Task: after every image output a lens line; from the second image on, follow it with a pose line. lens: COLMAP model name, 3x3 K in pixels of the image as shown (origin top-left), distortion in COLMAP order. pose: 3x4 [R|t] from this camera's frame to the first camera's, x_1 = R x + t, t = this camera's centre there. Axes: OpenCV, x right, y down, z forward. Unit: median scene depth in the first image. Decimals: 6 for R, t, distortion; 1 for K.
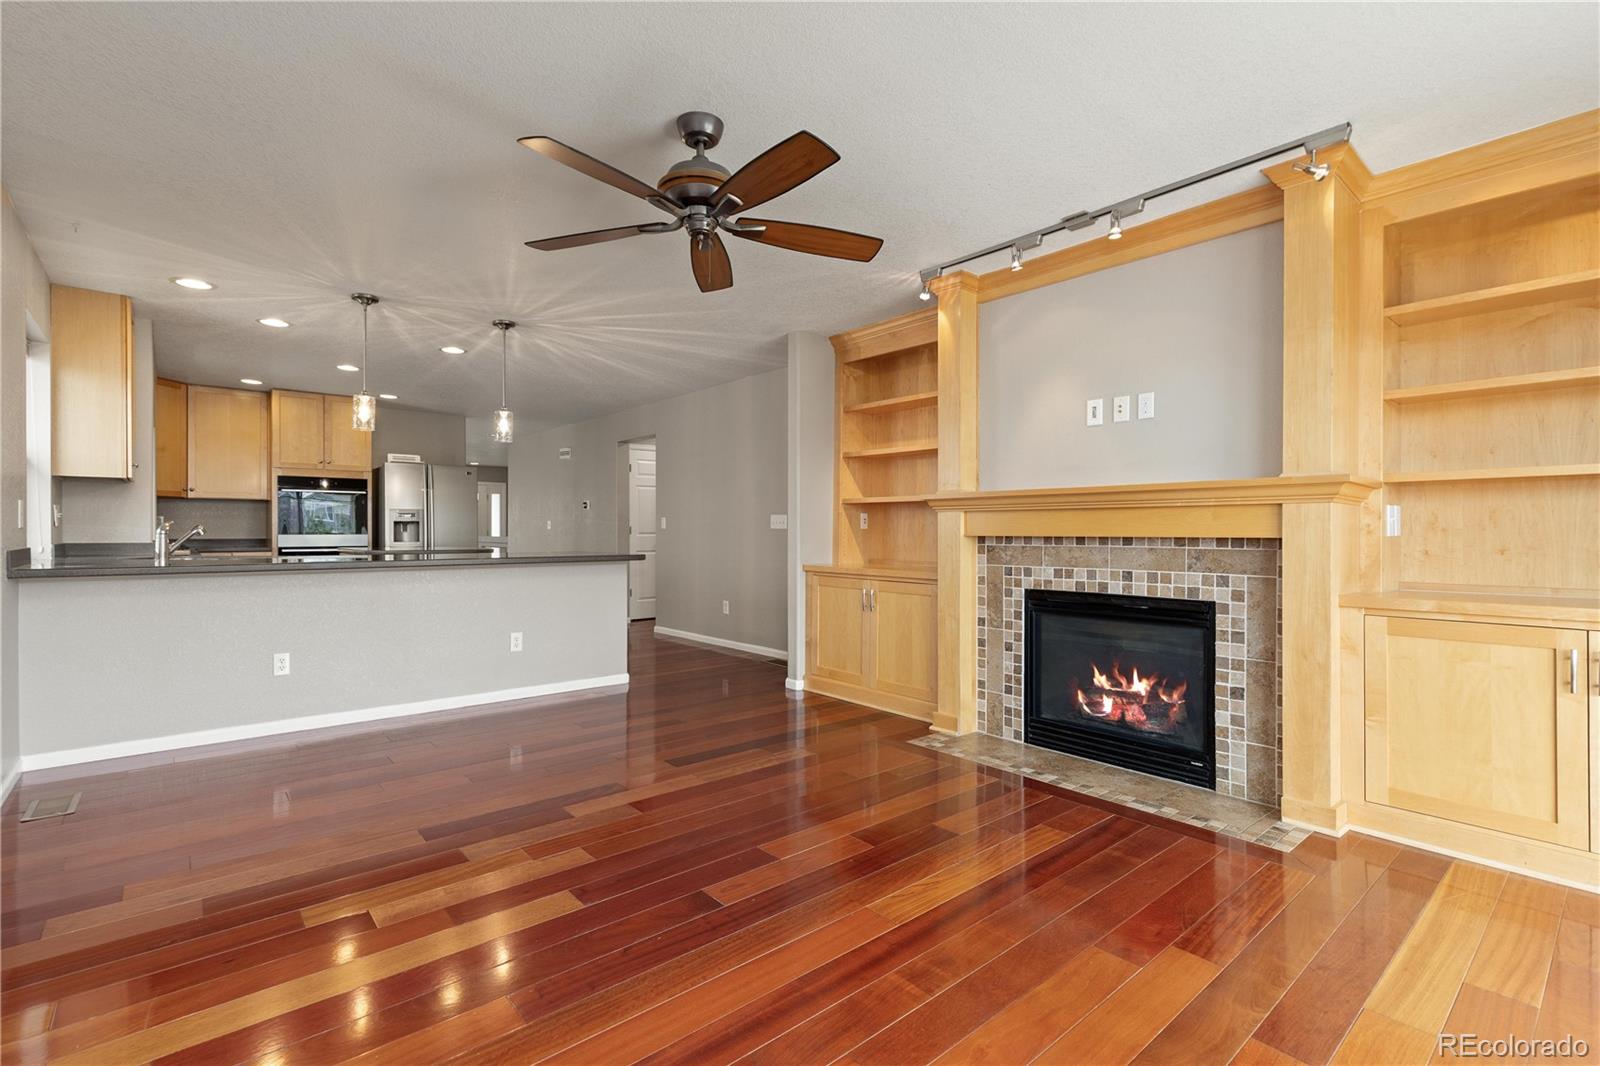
lens RADIAL K [[729.5, 0, 782.1], [0, 729.5, 532.4], [0, 0, 1]] dist [0.012792, -0.000479]
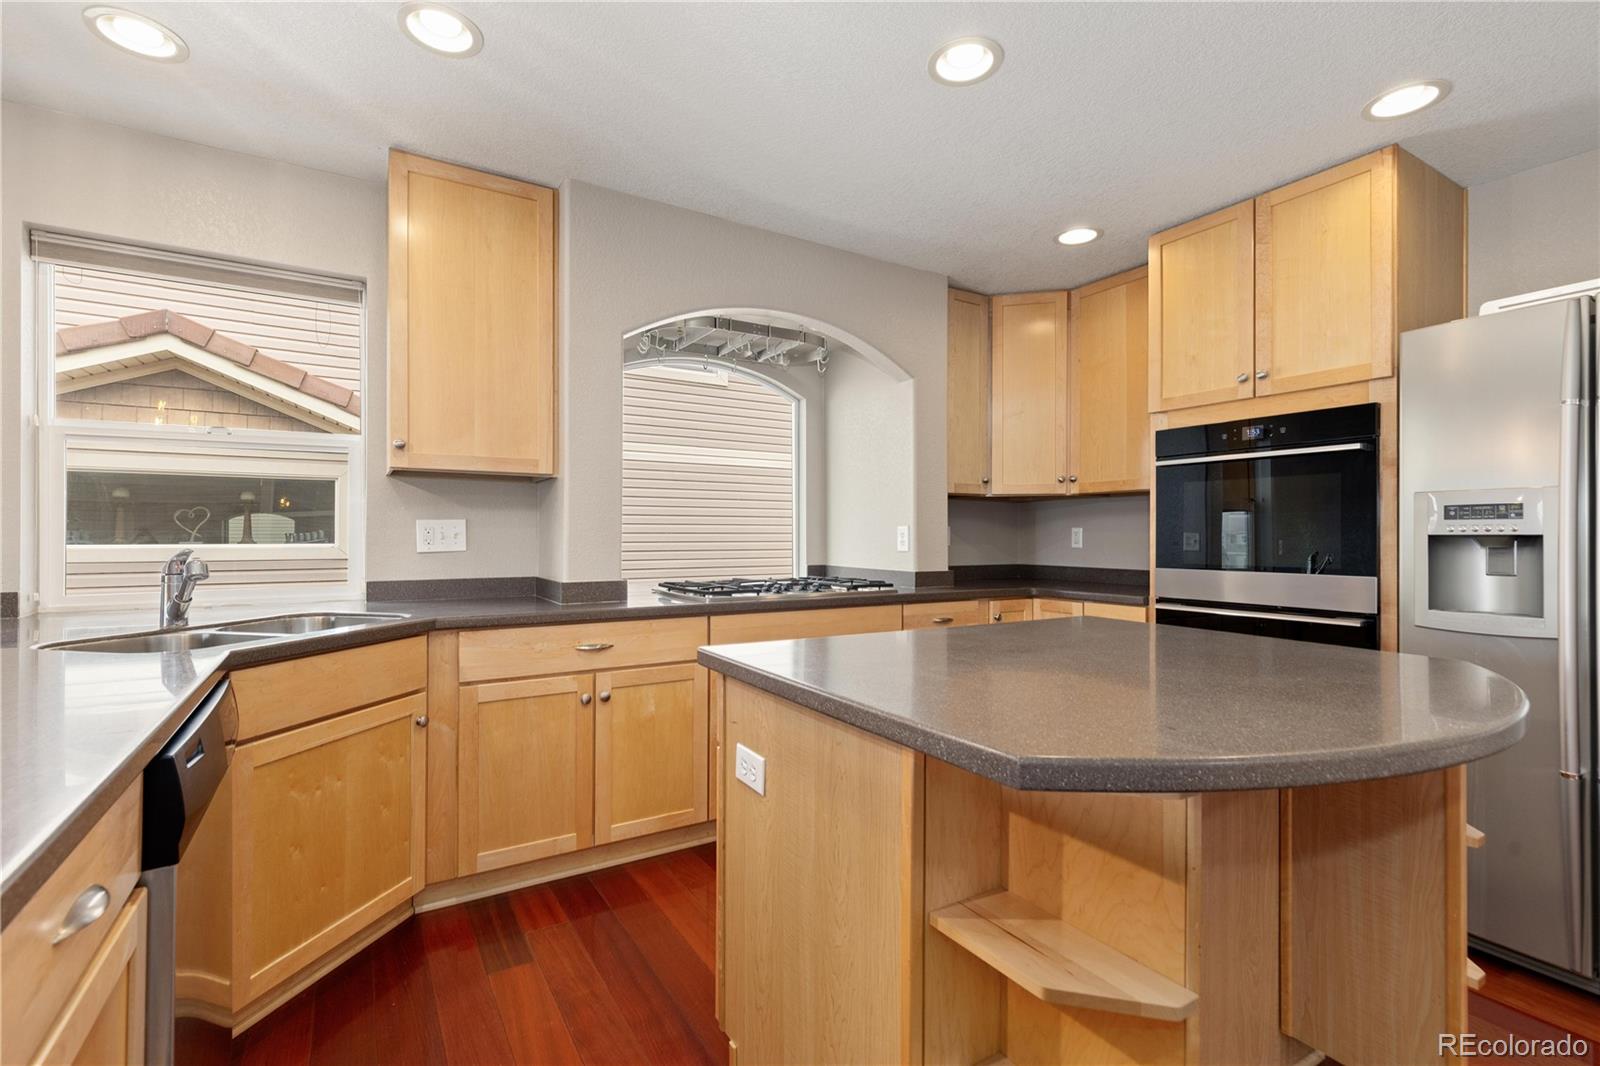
lens RADIAL K [[729.5, 0, 787.3], [0, 729.5, 528.9], [0, 0, 1]] dist [0.012792, -0.000479]
pose [[-0.139298, -0.010727, -0.990192, -0.410967], [-0.005624, 0.999934, -0.010041, -0.025814], [0.990235, 0.004170, -0.139349, 1.523011]]
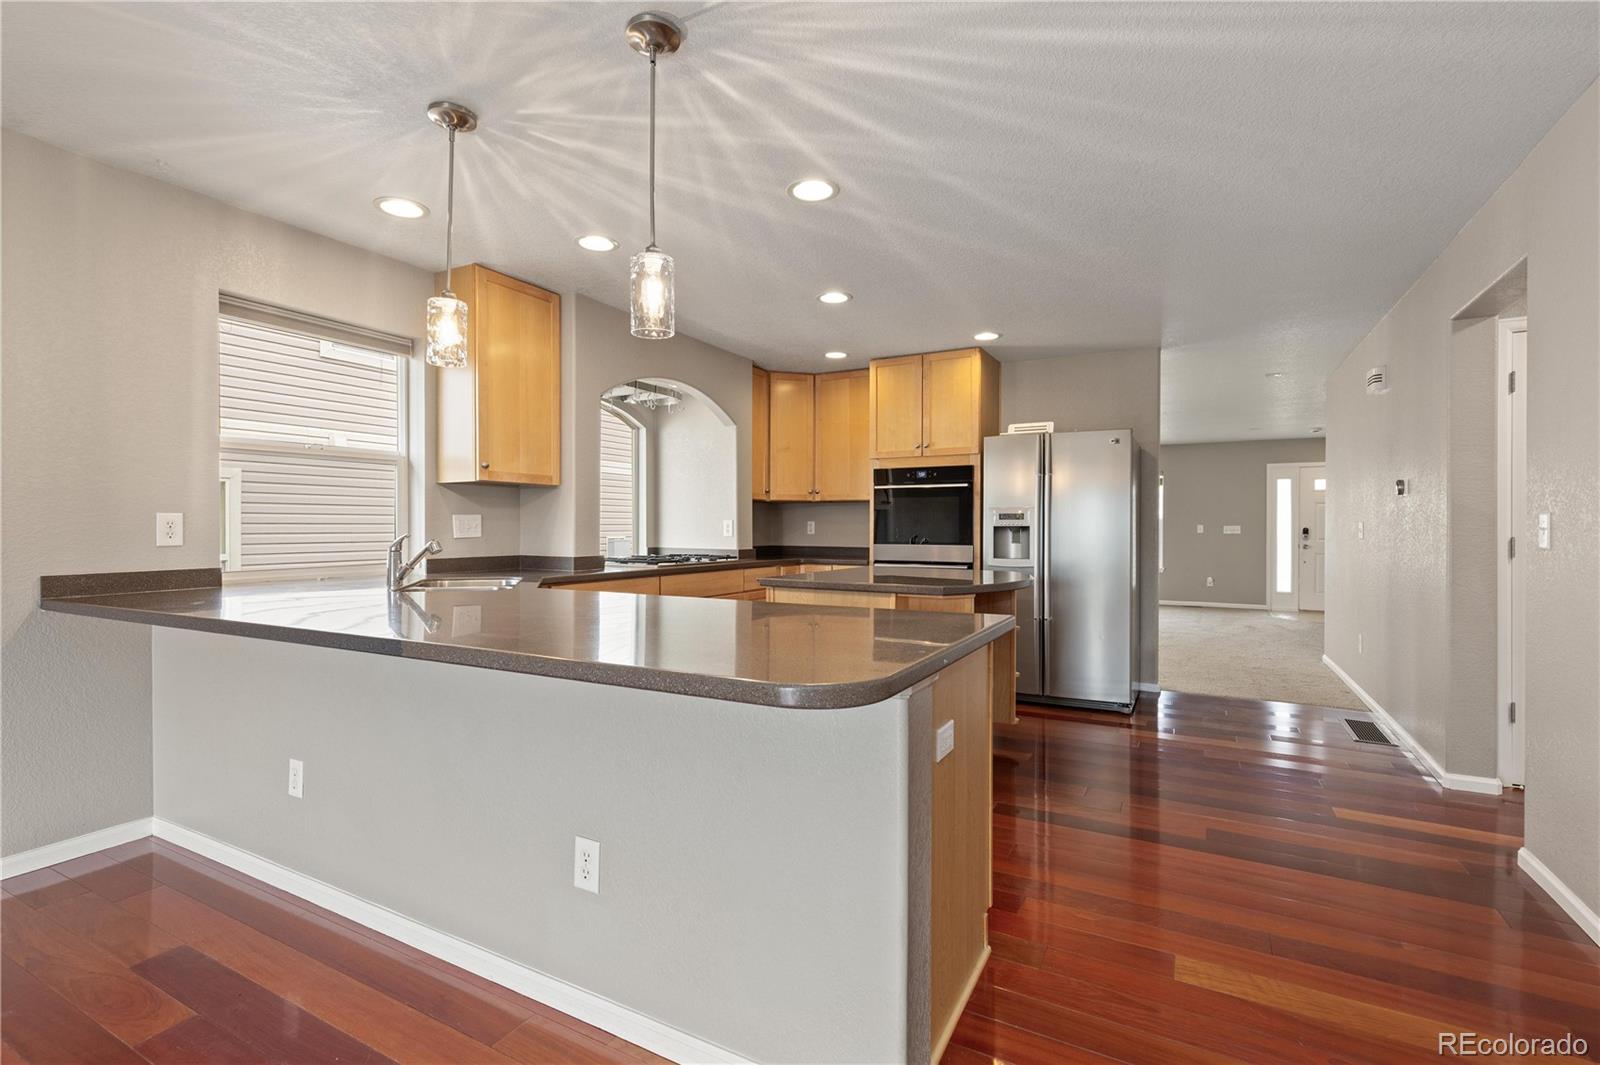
lens RADIAL K [[729.5, 0, 786.5], [0, 729.5, 527.6], [0, 0, 1]] dist [0.012792, -0.000479]
pose [[0.365659, -0.000453, -0.930749, 0.017108], [-0.004812, 0.999986, -0.002377, -0.022402], [0.930736, 0.005348, 0.365652, 1.128414]]
